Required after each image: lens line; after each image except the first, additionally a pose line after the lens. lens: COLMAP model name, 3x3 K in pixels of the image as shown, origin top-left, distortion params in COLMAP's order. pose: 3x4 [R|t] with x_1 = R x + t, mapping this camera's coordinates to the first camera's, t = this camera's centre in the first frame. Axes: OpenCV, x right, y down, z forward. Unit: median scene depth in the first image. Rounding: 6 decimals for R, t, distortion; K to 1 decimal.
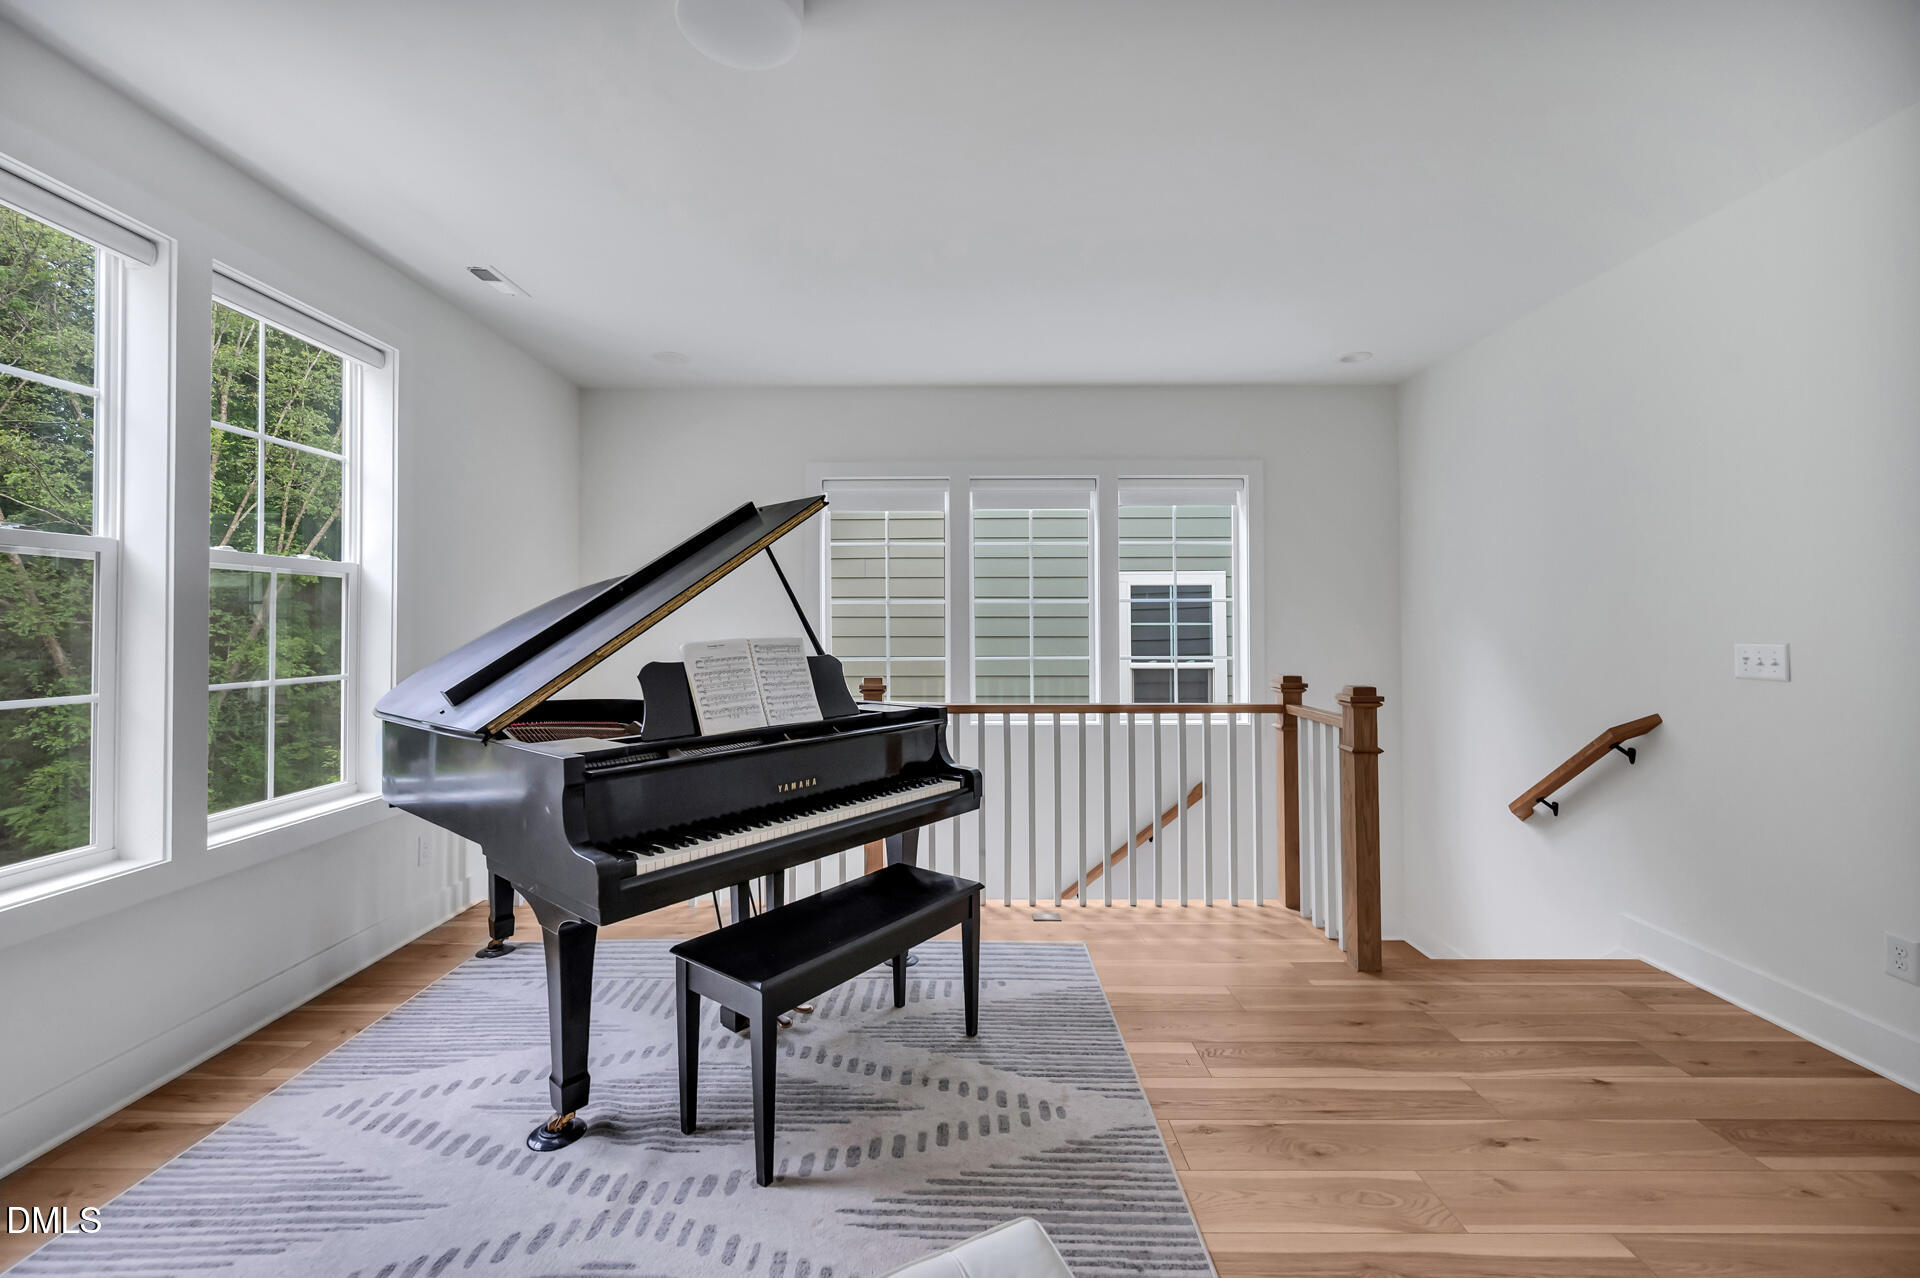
lens RADIAL K [[774.6, 0, 956.8], [0, 774.6, 631.5], [0, 0, 1]] dist [0.001117, 0.000018]
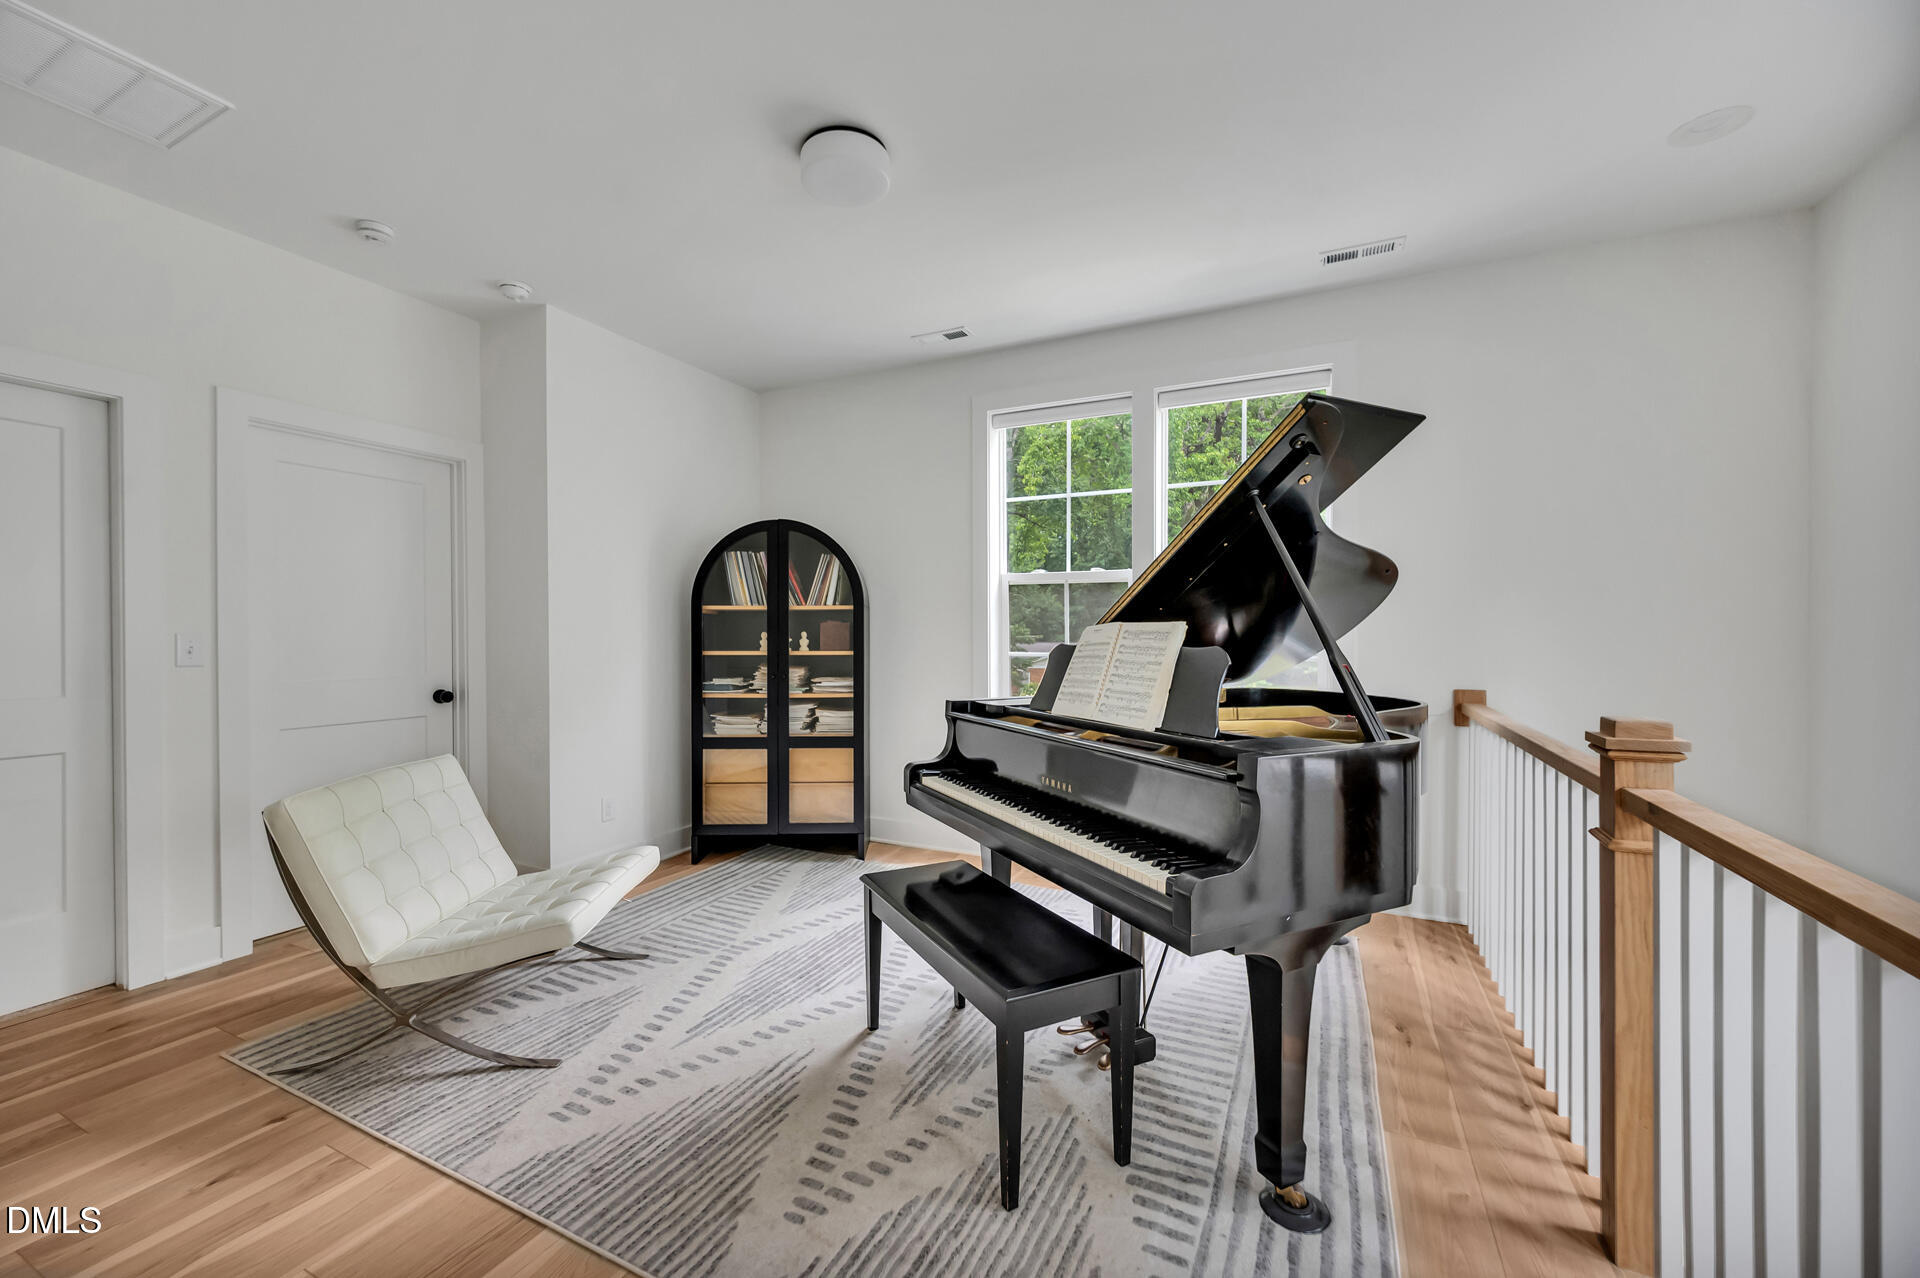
lens RADIAL K [[774.6, 0, 953.1], [0, 774.6, 636.7], [0, 0, 1]] dist [0.001117, 0.000018]
pose [[-0.450313, 0.003273, -0.892865, 0.856786], [-0.006207, 0.999958, 0.006796, 0.026152], [0.892849, 0.008602, -0.450274, 1.674917]]
